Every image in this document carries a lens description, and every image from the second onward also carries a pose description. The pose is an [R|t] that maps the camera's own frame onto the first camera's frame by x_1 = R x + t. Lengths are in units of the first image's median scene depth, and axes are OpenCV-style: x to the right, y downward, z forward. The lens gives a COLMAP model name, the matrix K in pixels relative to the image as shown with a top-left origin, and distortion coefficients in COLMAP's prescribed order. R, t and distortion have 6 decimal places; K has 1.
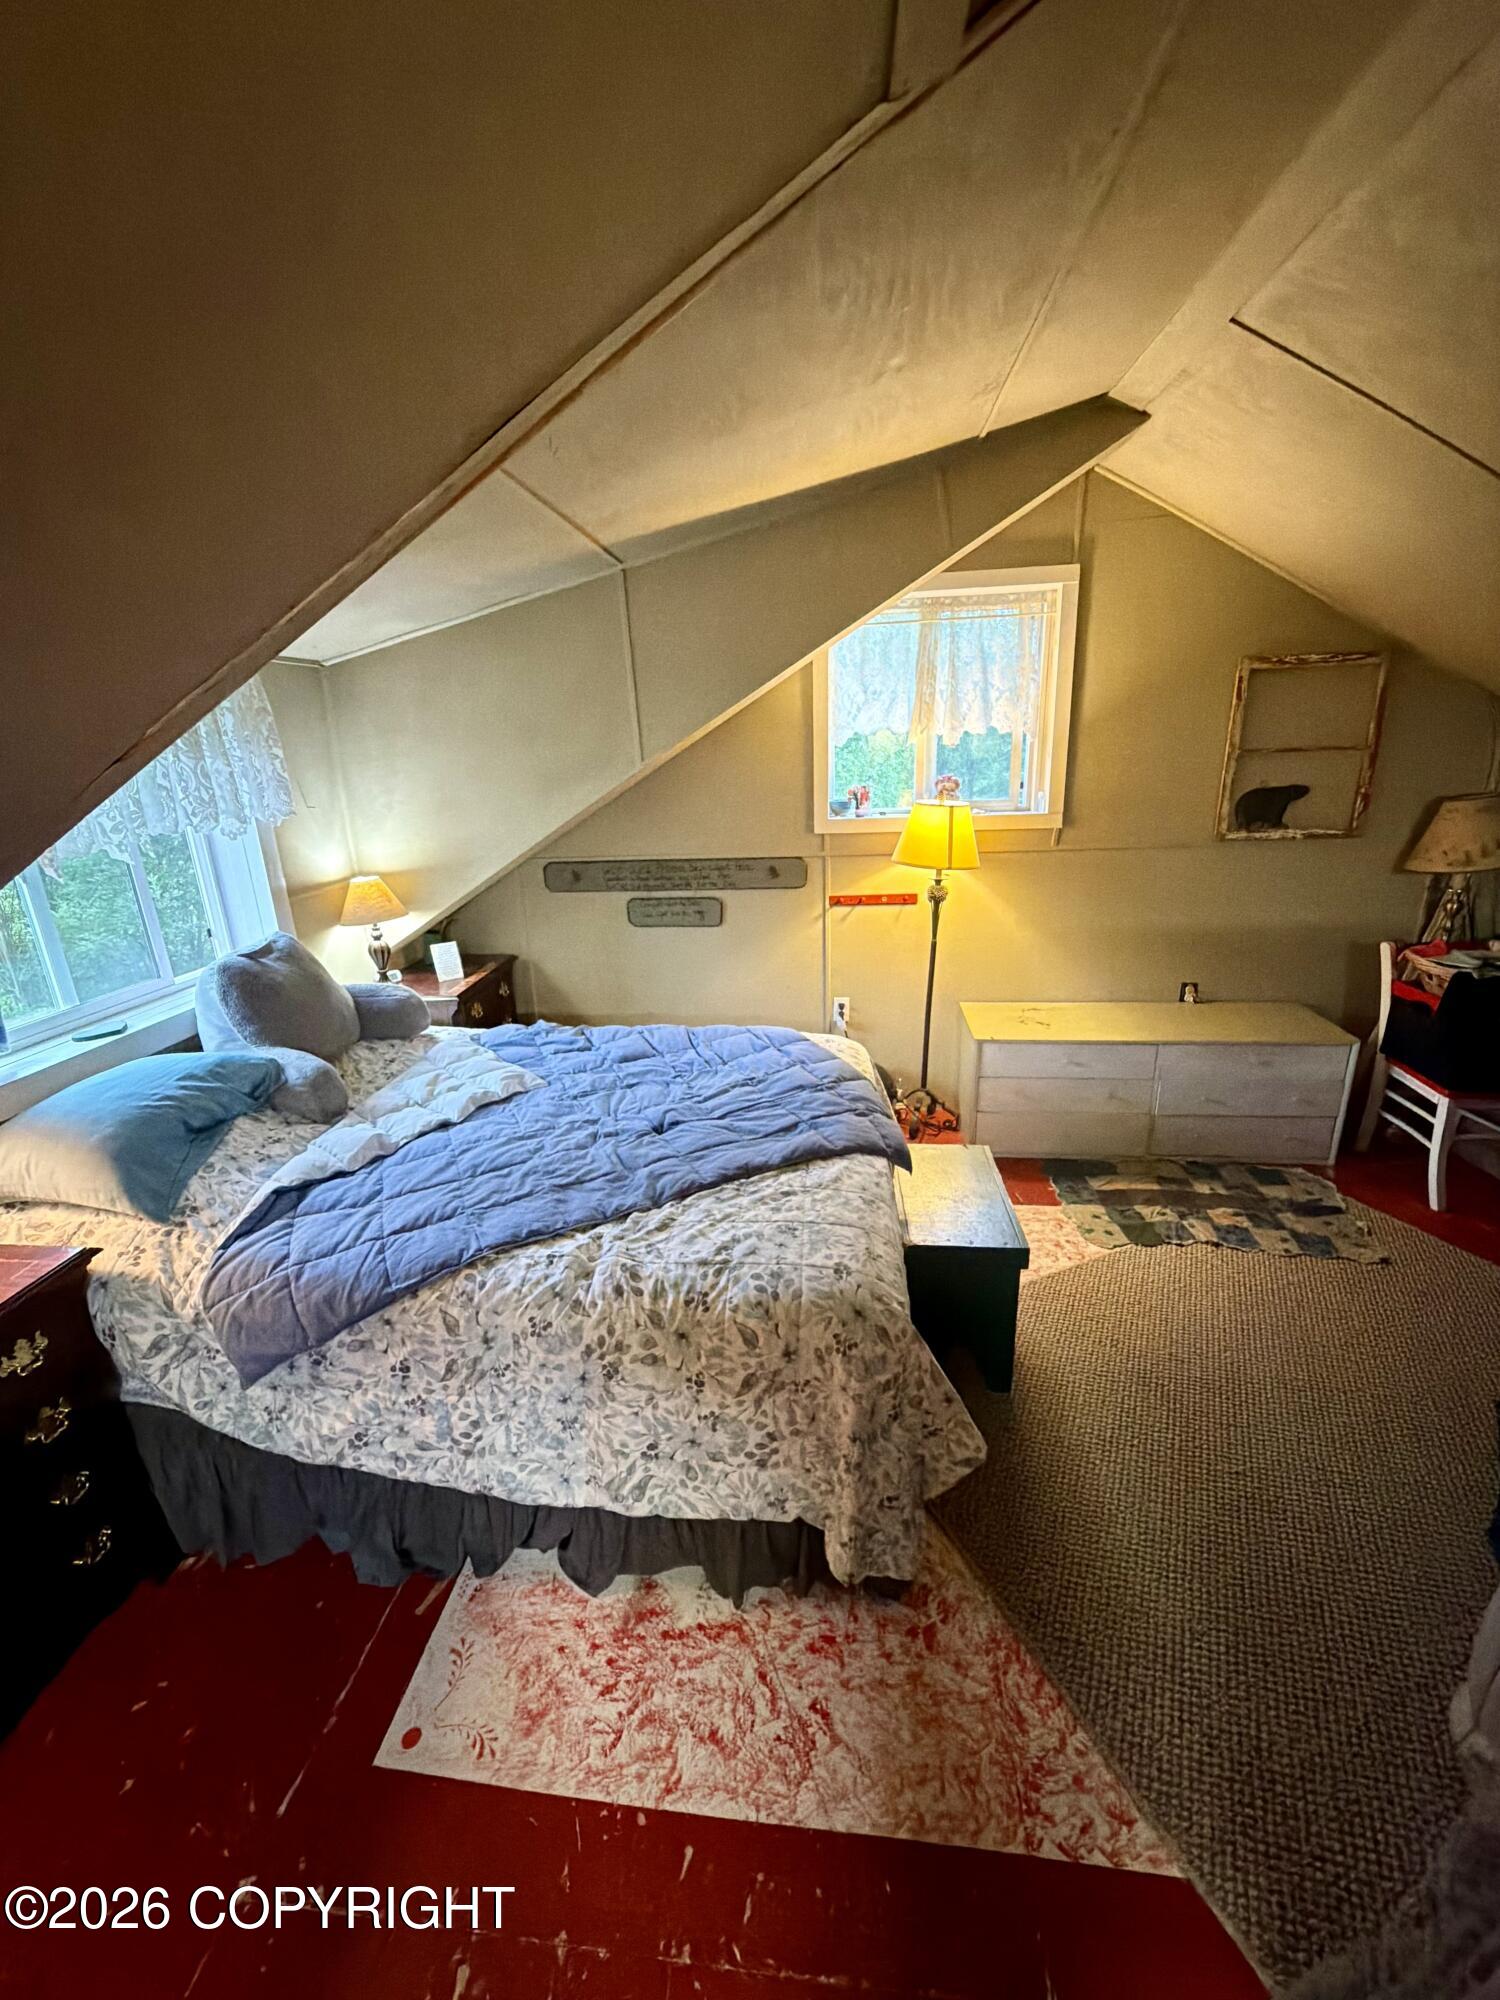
lens RADIAL K [[793.7, 0, 747.6], [0, 793.7, 999.0], [0, 0, 1]] dist [0.000105, 0.000688]
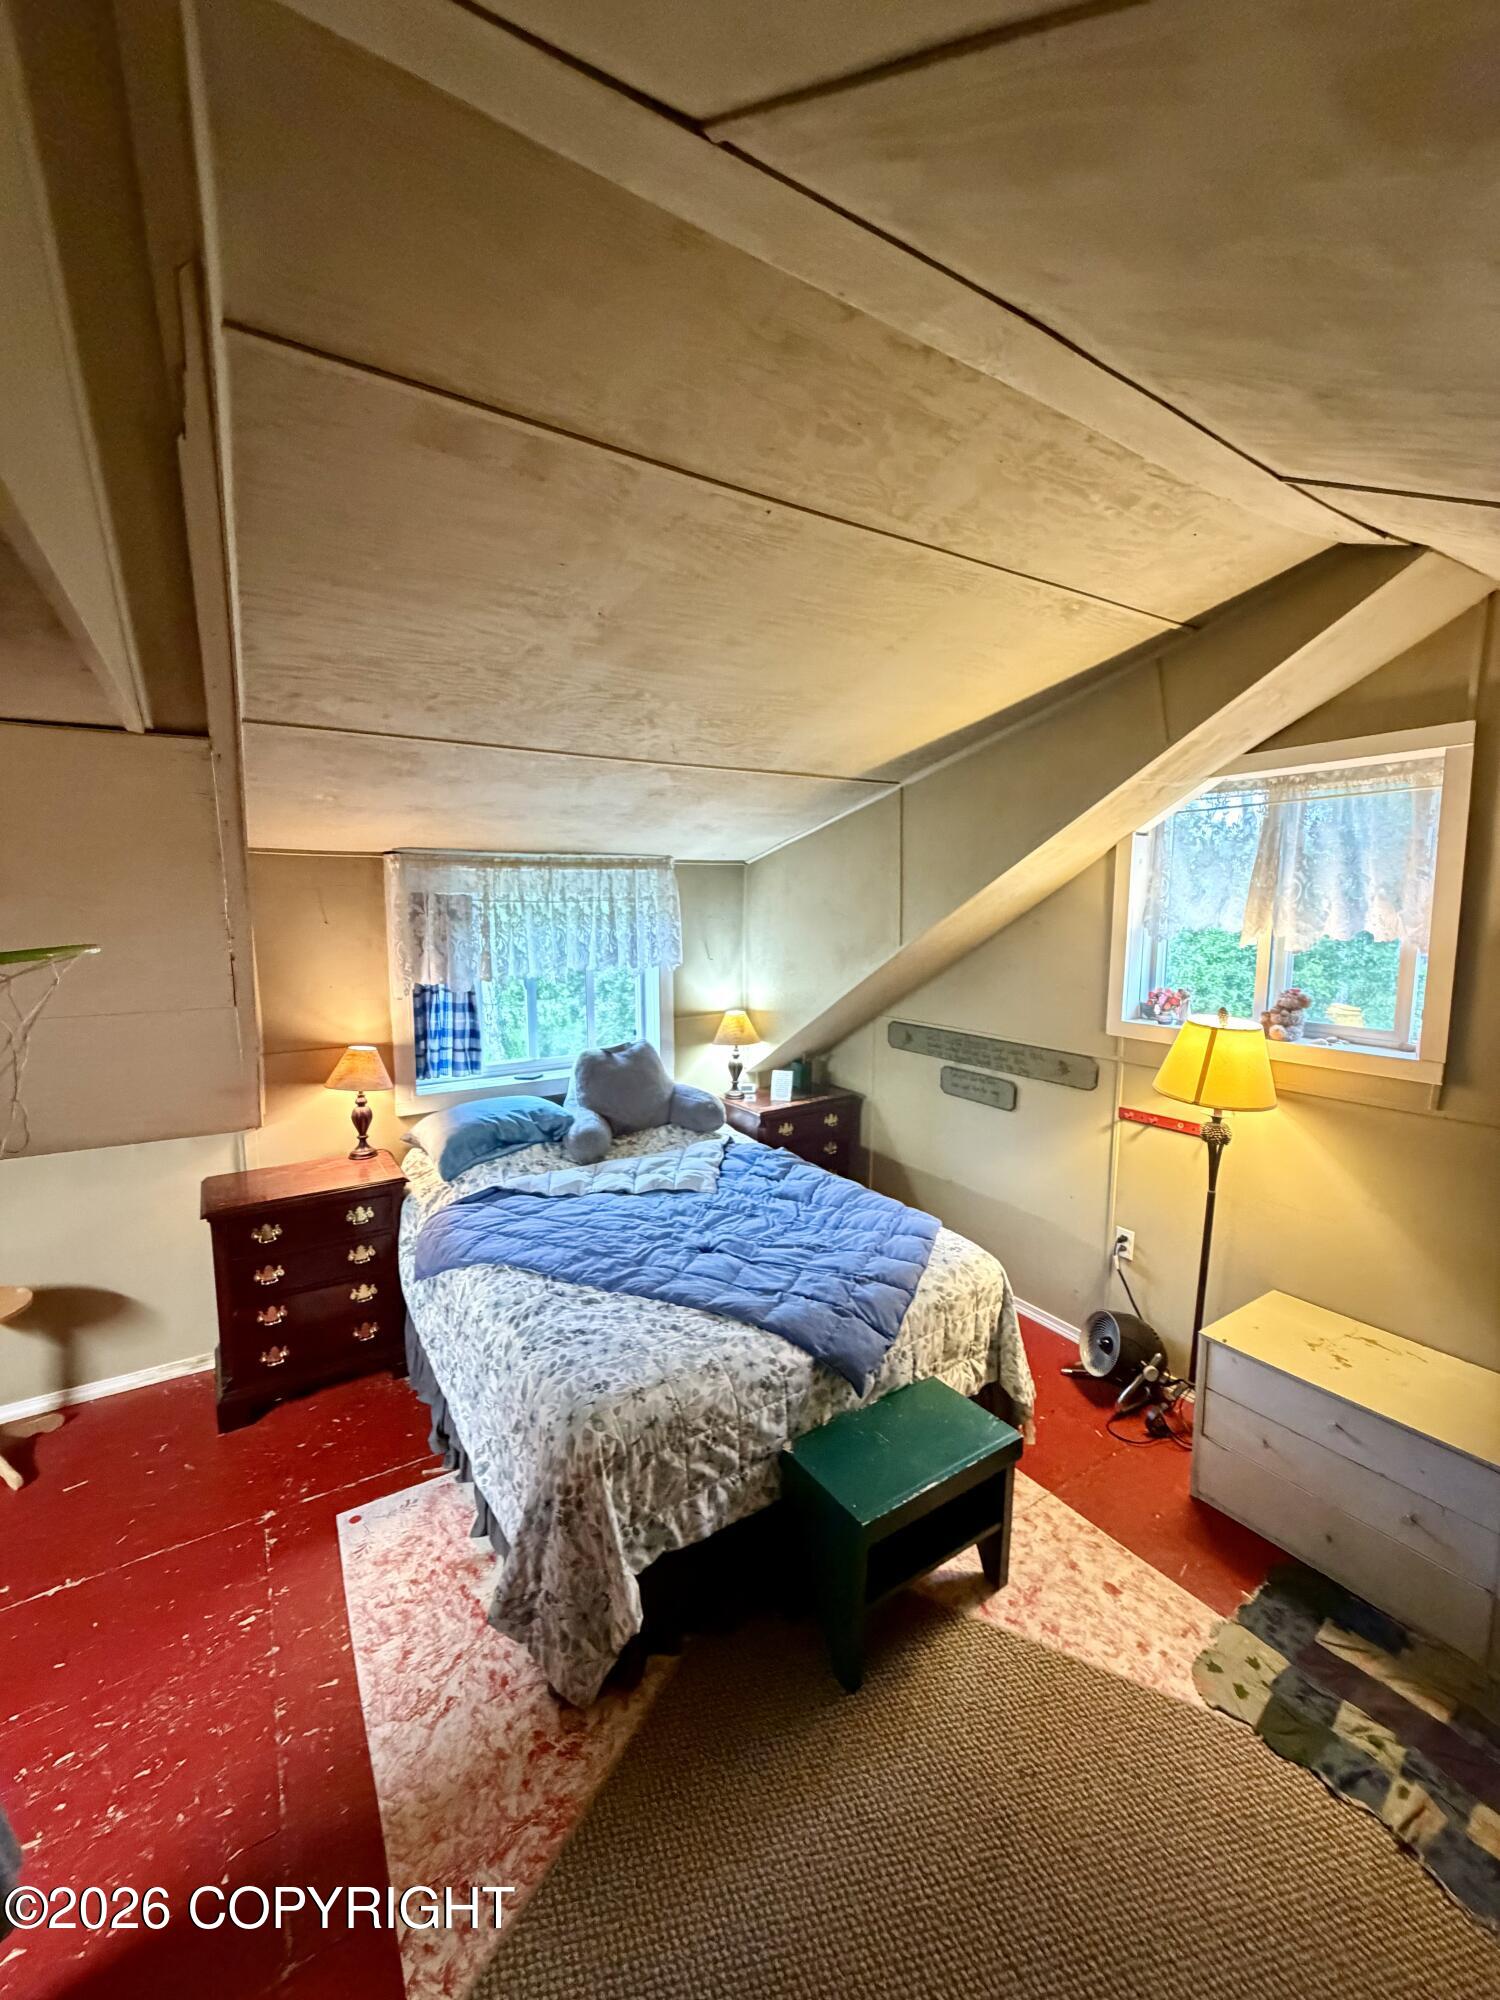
lens RADIAL K [[793.7, 0, 750.5], [0, 793.7, 1002.4], [0, 0, 1]] dist [0.000105, 0.000688]
pose [[0.634454, 0.130693, -0.761831, 0.712846], [-0.252660, 0.966526, -0.044607, -0.143776], [0.730500, 0.220785, 0.646238, 0.171591]]
